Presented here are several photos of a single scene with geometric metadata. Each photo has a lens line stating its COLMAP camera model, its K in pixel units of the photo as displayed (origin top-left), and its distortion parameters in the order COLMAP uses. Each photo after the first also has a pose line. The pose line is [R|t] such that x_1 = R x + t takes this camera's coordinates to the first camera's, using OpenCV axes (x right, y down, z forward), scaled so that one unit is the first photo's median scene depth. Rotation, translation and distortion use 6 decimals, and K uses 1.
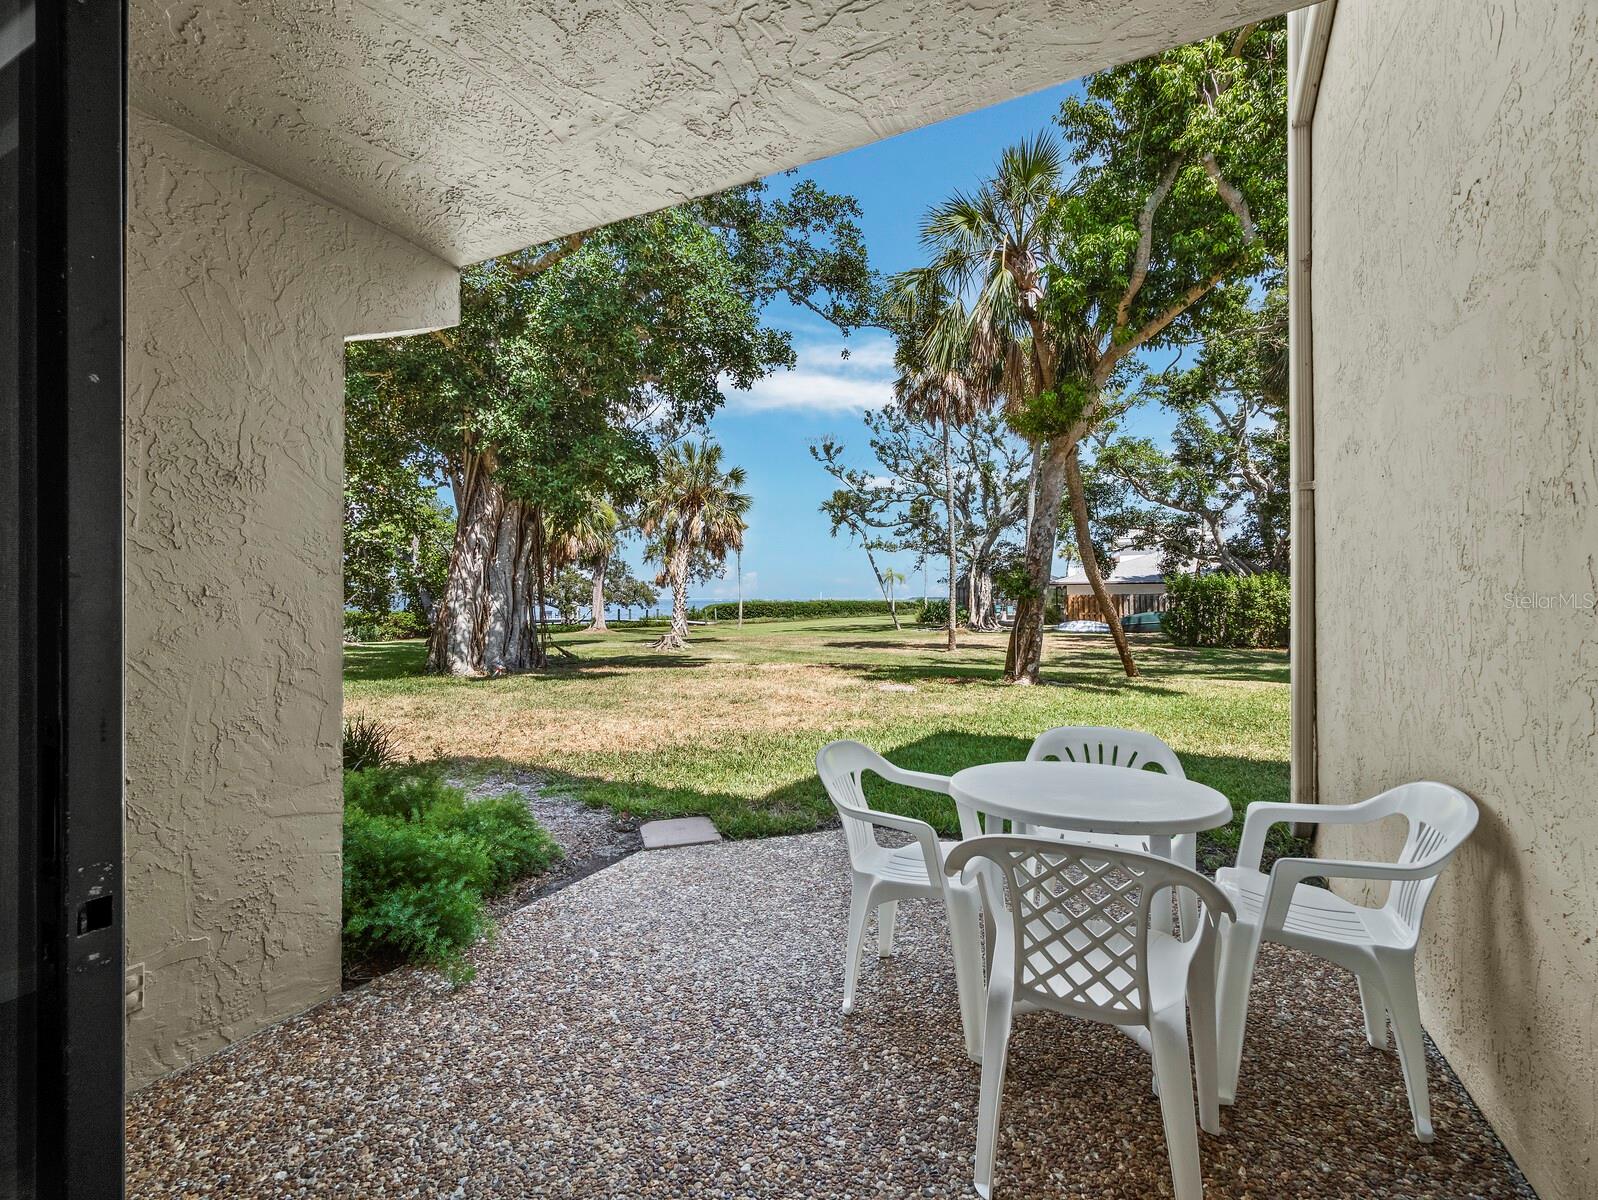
lens RADIAL K [[712.0, 0, 805.7], [0, 712.0, 601.3], [0, 0, 1]] dist [0.001407, 0.000382]
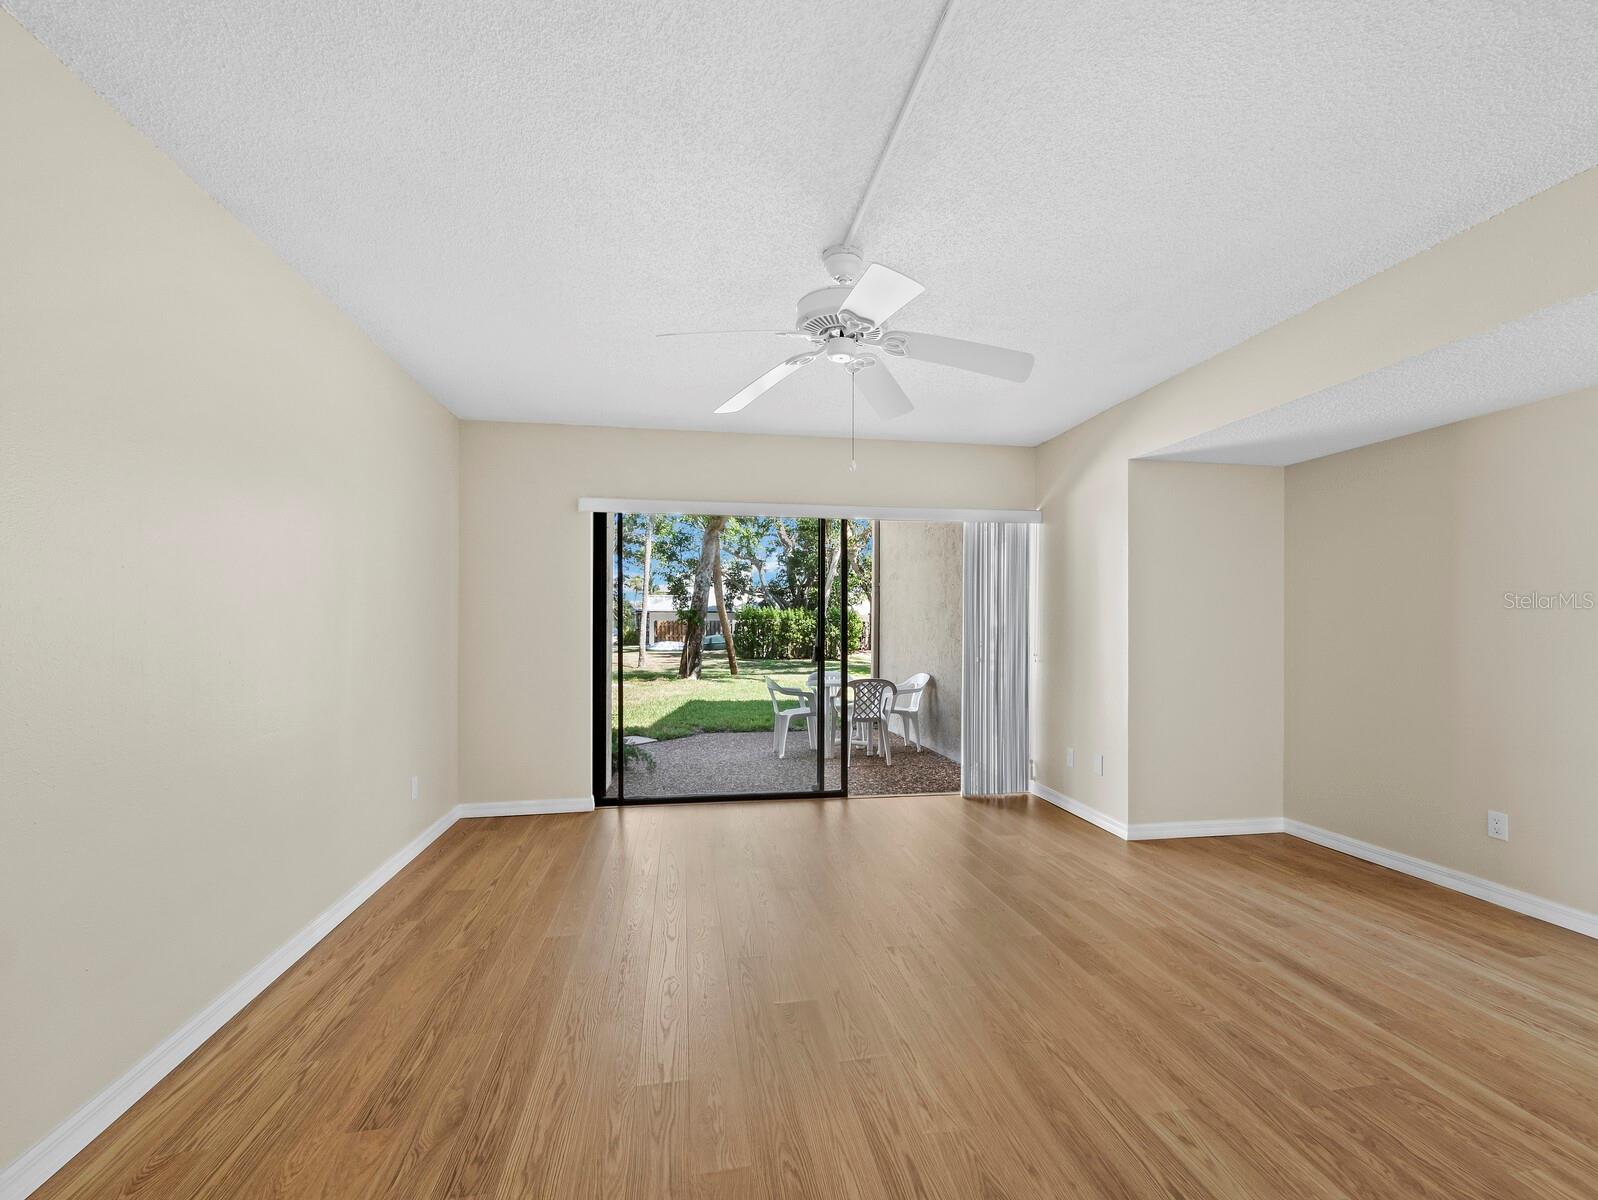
lens RADIAL K [[668.5, 0, 803.0], [0, 668.5, 644.6], [0, 0, 1]] dist [-0.003110, 0.000974]
pose [[0.815286, -0.008948, 0.578989, -0.108629], [-0.007857, 0.999618, 0.026511, 0.000153], [-0.579005, -0.026163, 0.814904, -0.099324]]
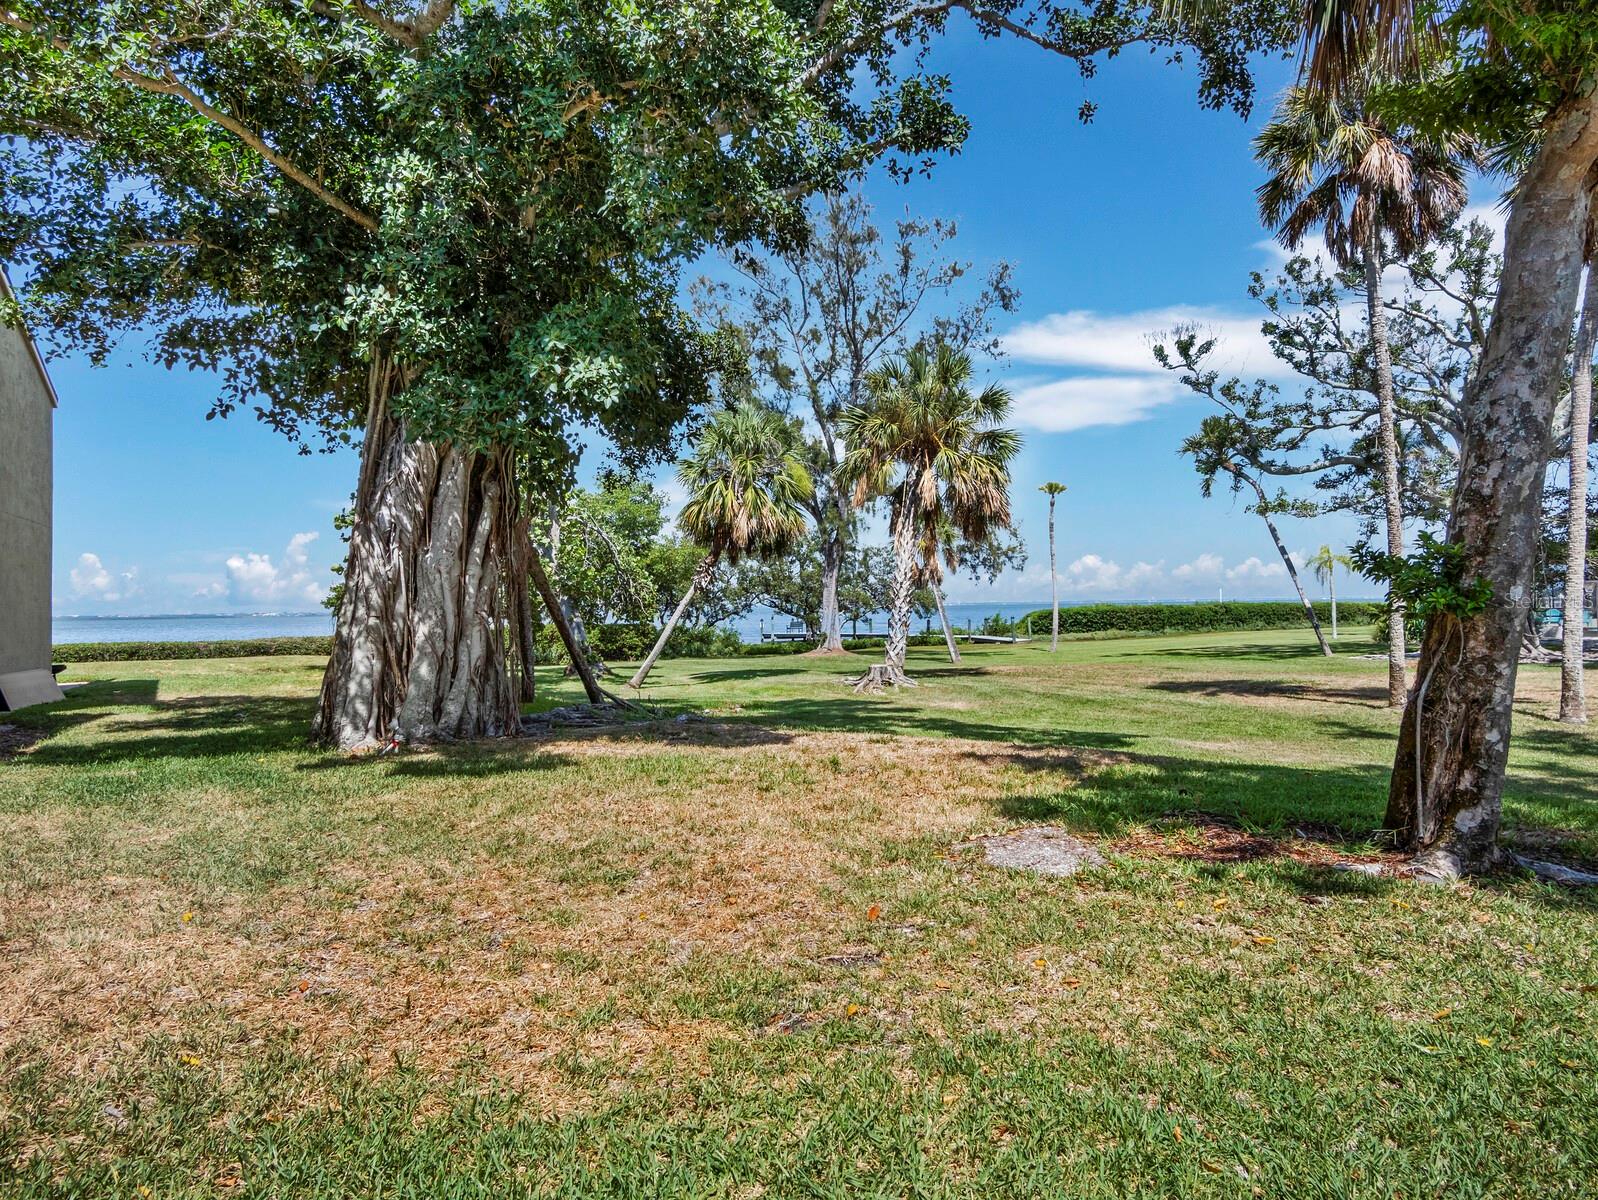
lens RADIAL K [[1018.9, 0, 793.1], [0, 1018.9, 591.8], [0, 0, 1]] dist [0.011505, -0.001895]
pose [[0.926013, -0.014720, -0.377205, 0.067379], [0.009728, 0.999838, -0.015137, -0.003237], [0.377366, 0.010348, 0.926006, 0.141665]]
